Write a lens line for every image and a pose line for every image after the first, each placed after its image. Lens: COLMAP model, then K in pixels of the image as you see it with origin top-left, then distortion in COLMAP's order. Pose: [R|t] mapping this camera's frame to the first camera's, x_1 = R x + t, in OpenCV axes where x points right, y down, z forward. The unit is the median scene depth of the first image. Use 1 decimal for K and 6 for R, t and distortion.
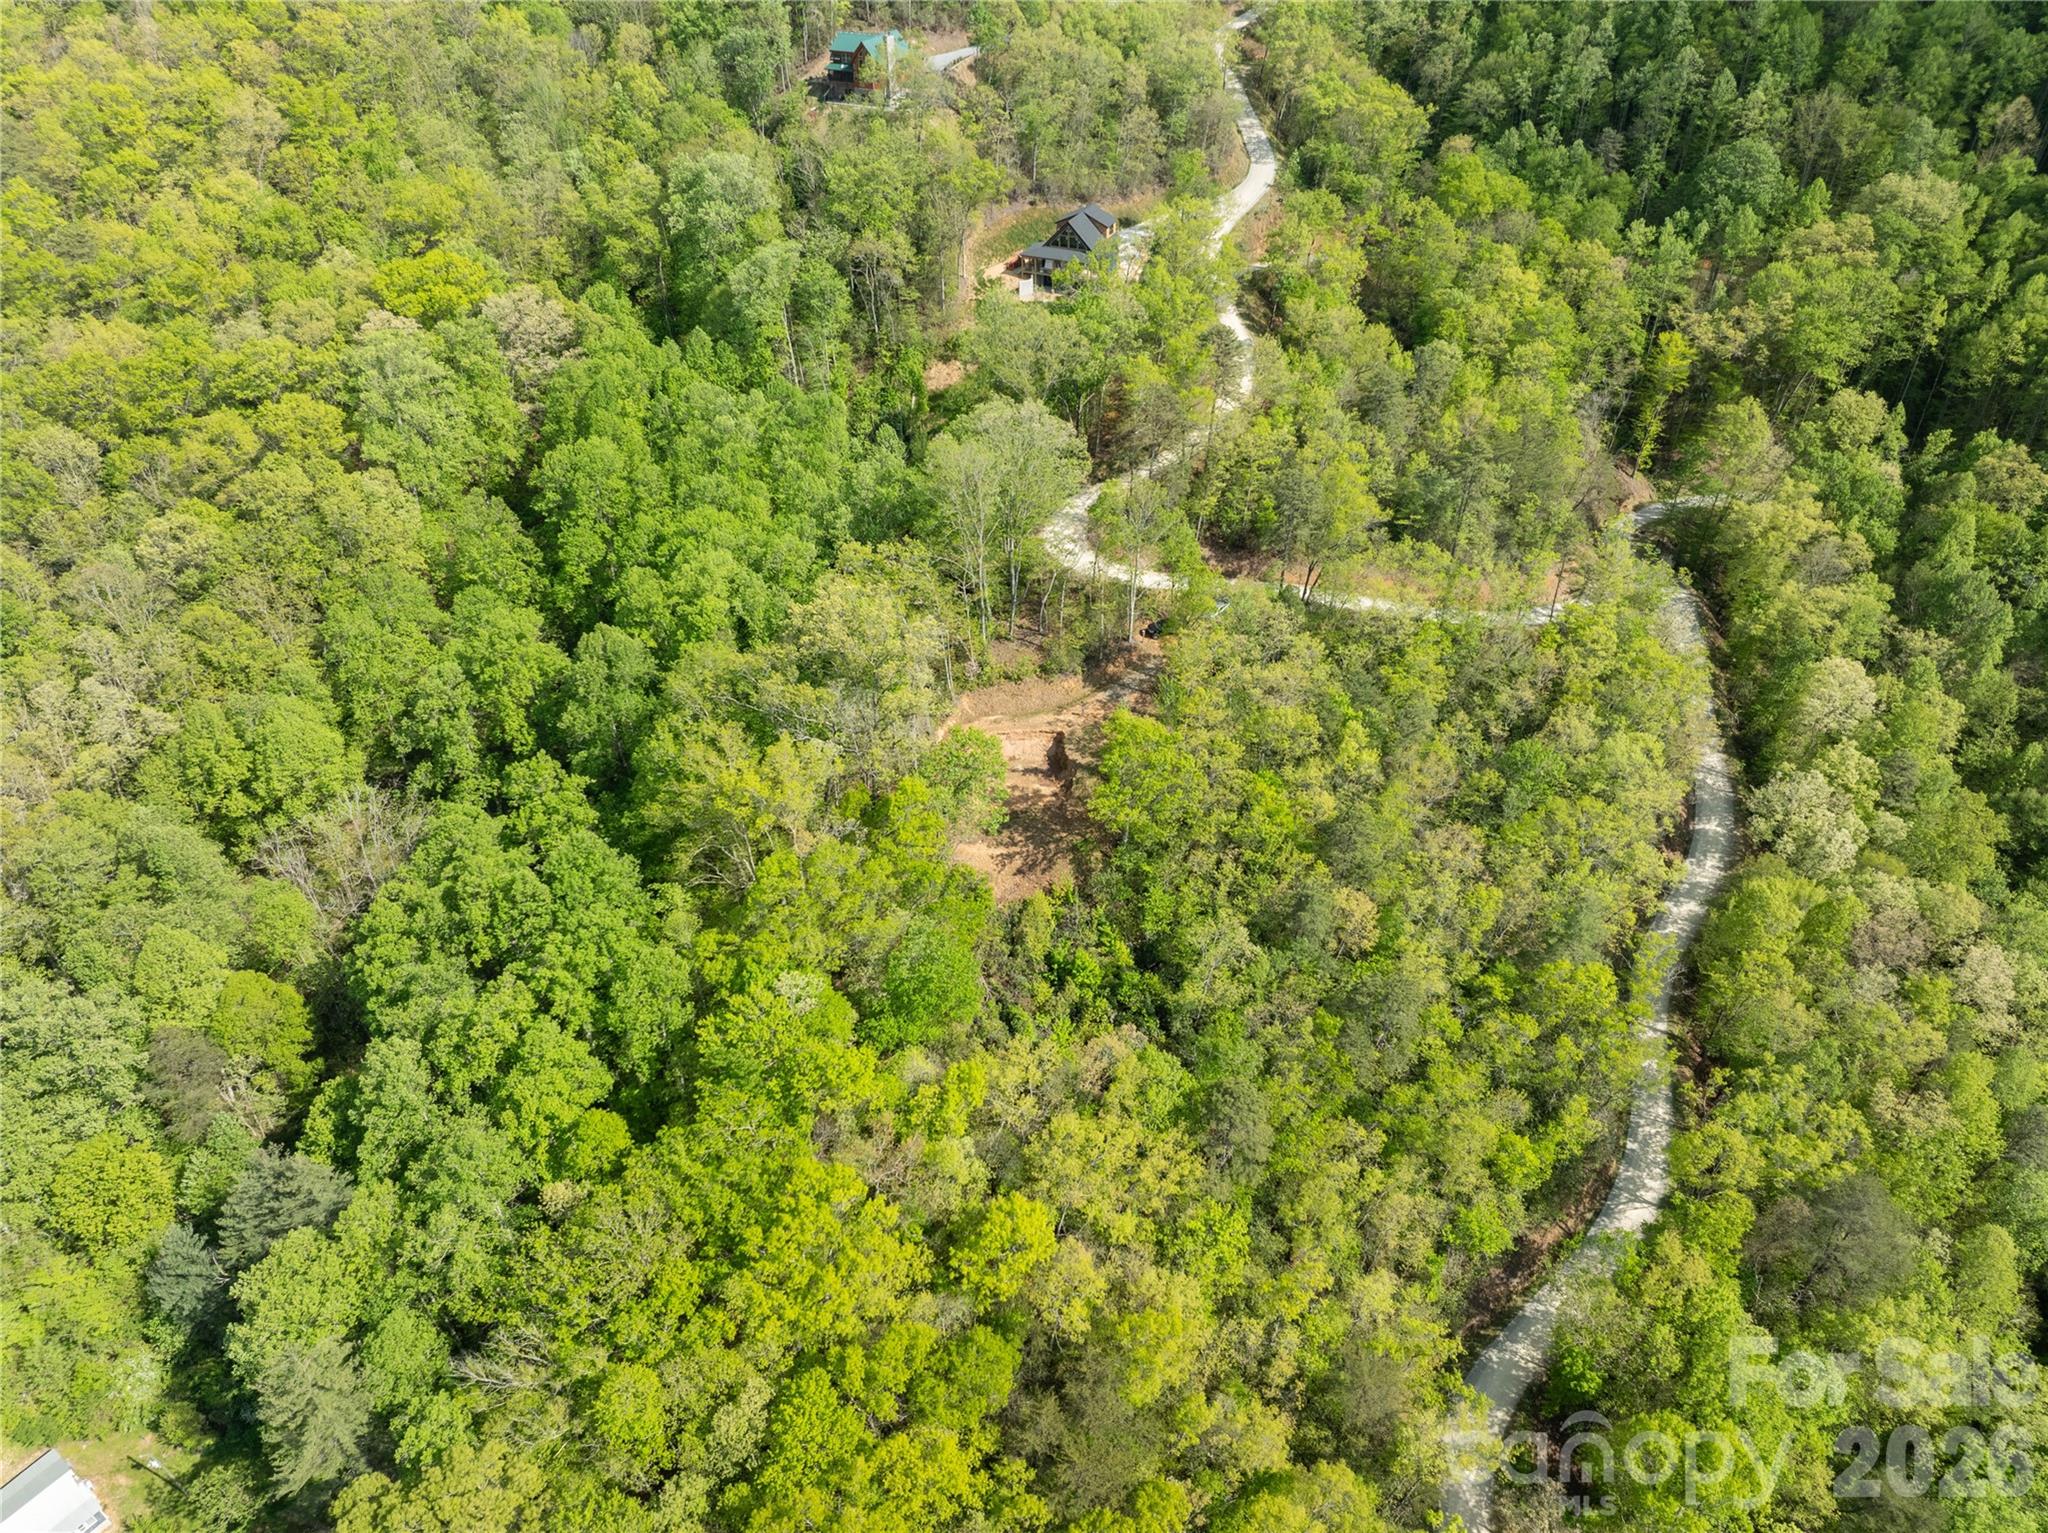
lens RADIAL K [[1437.9, 0, 1026.4], [0, 1437.9, 766.2], [0, 0, 1]] dist [-0.035604, 0.004129]
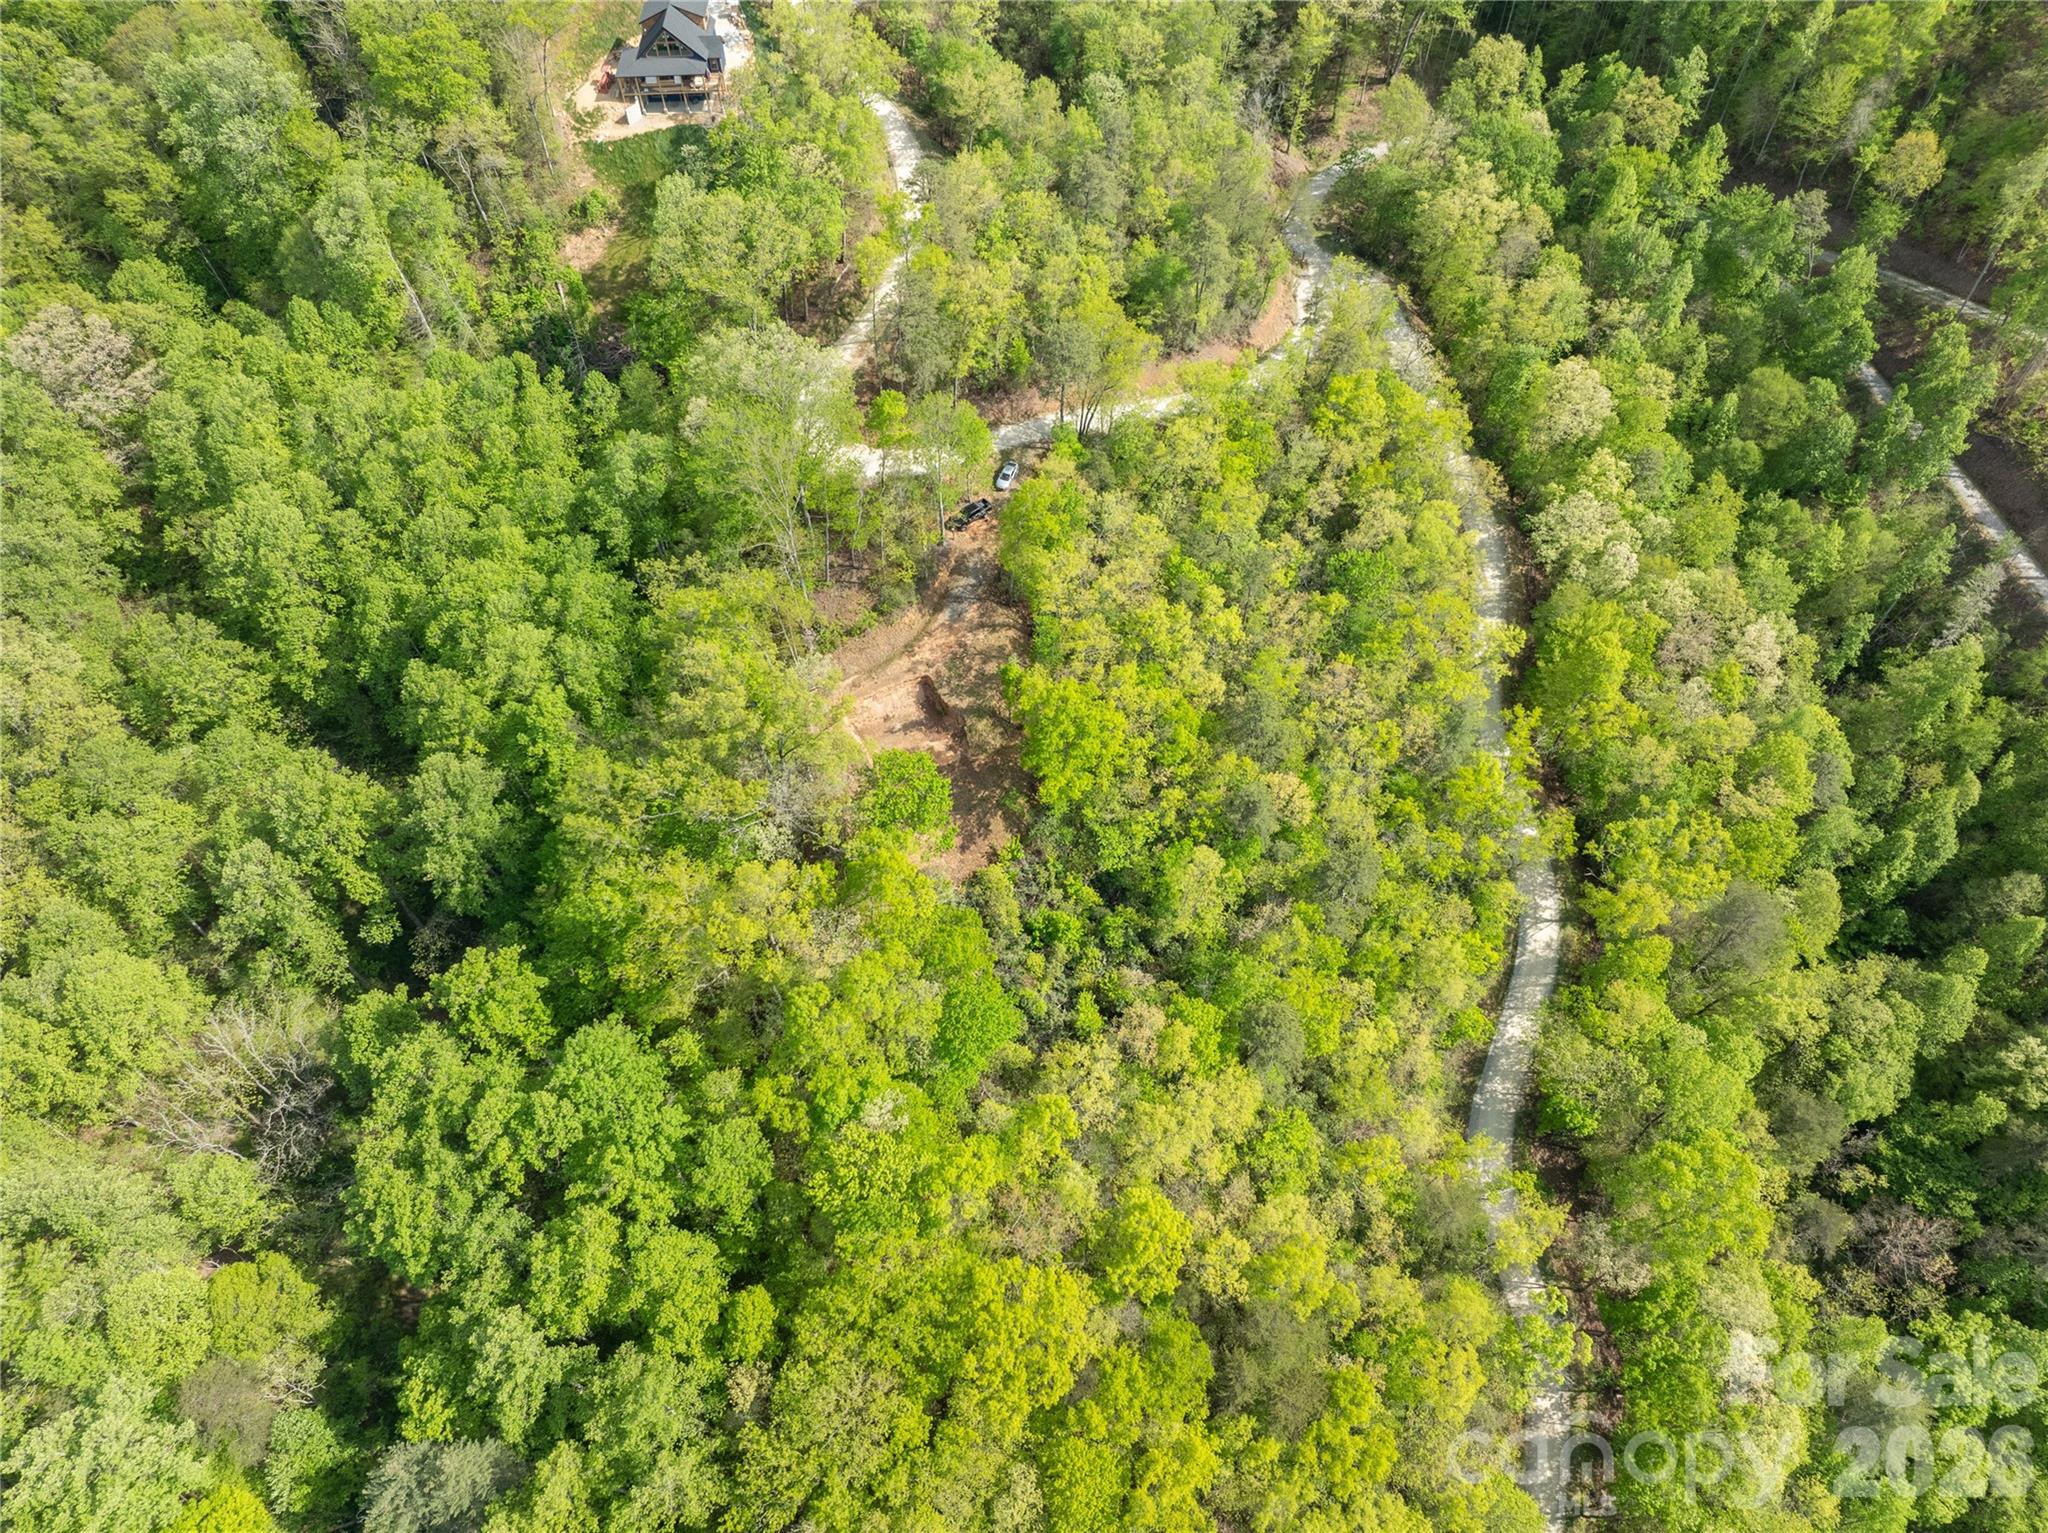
lens RADIAL K [[1437.9, 0, 1021.2], [0, 1437.9, 771.9], [0, 0, 1]] dist [-0.035604, 0.004129]
pose [[0.908940, -0.347930, 0.229723, -0.157073], [0.262316, 0.905505, 0.333544, -0.262540], [-0.324065, -0.242911, 0.914317, 0.077420]]
